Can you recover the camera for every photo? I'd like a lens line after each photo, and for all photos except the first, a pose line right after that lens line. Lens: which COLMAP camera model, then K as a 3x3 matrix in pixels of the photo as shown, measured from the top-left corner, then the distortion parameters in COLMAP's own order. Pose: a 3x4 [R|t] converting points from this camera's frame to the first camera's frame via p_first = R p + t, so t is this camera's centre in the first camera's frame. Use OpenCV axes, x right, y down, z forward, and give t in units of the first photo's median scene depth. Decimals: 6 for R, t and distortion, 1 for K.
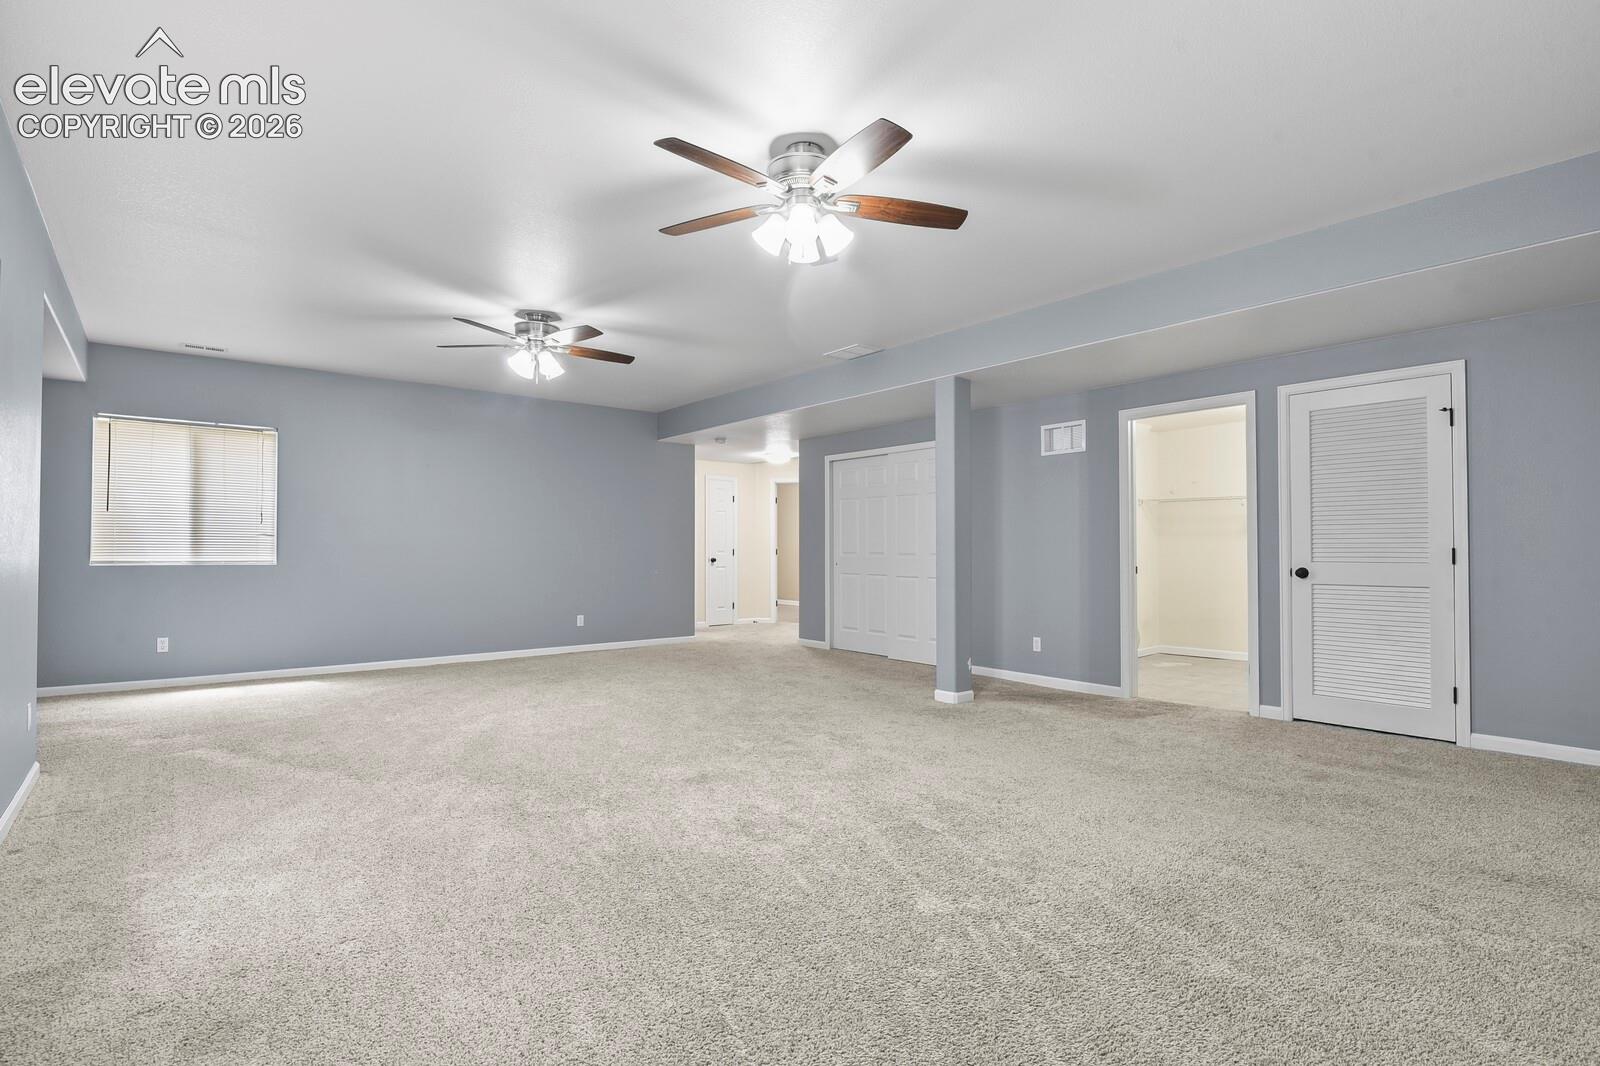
lens RADIAL K [[769.8, 0, 810.0], [0, 769.8, 541.4], [0, 0, 1]] dist [0.001172, -0.000334]
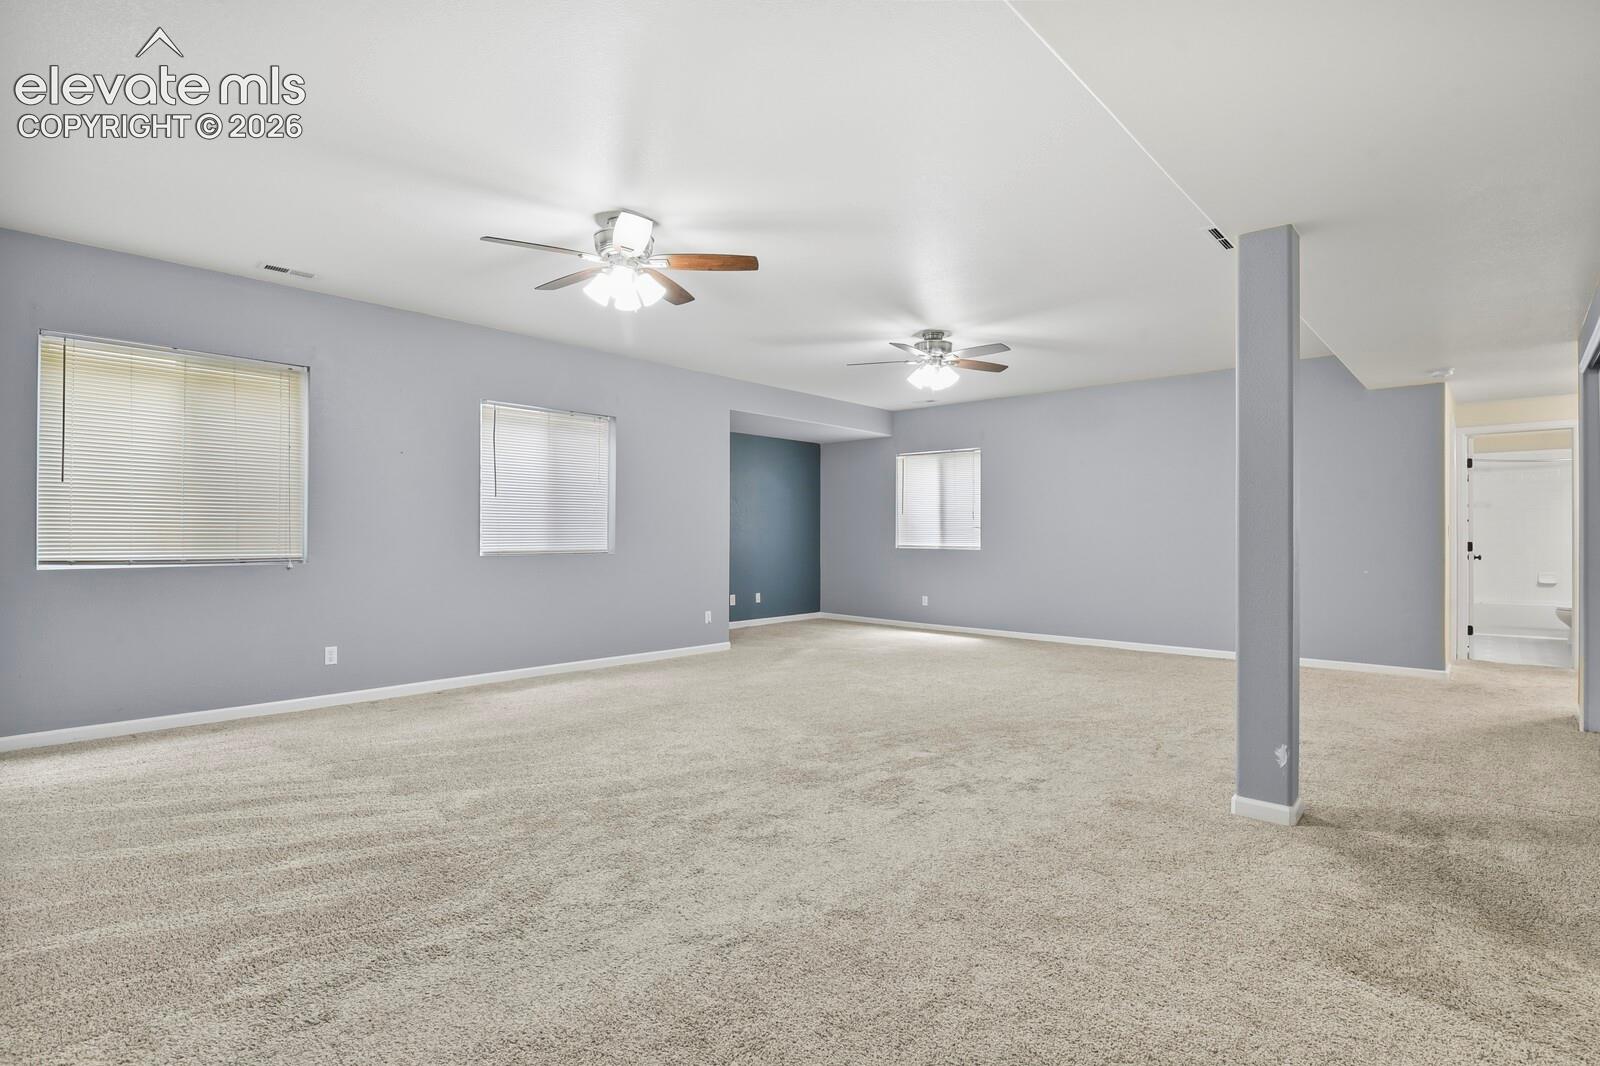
lens RADIAL K [[769.8, 0, 807.4], [0, 769.8, 532.4], [0, 0, 1]] dist [0.001172, -0.000334]
pose [[0.134469, -0.006627, -0.990896, 0.654897], [0.011053, 0.999925, -0.005188, 0.004280], [0.990856, -0.010254, 0.134532, 0.573162]]
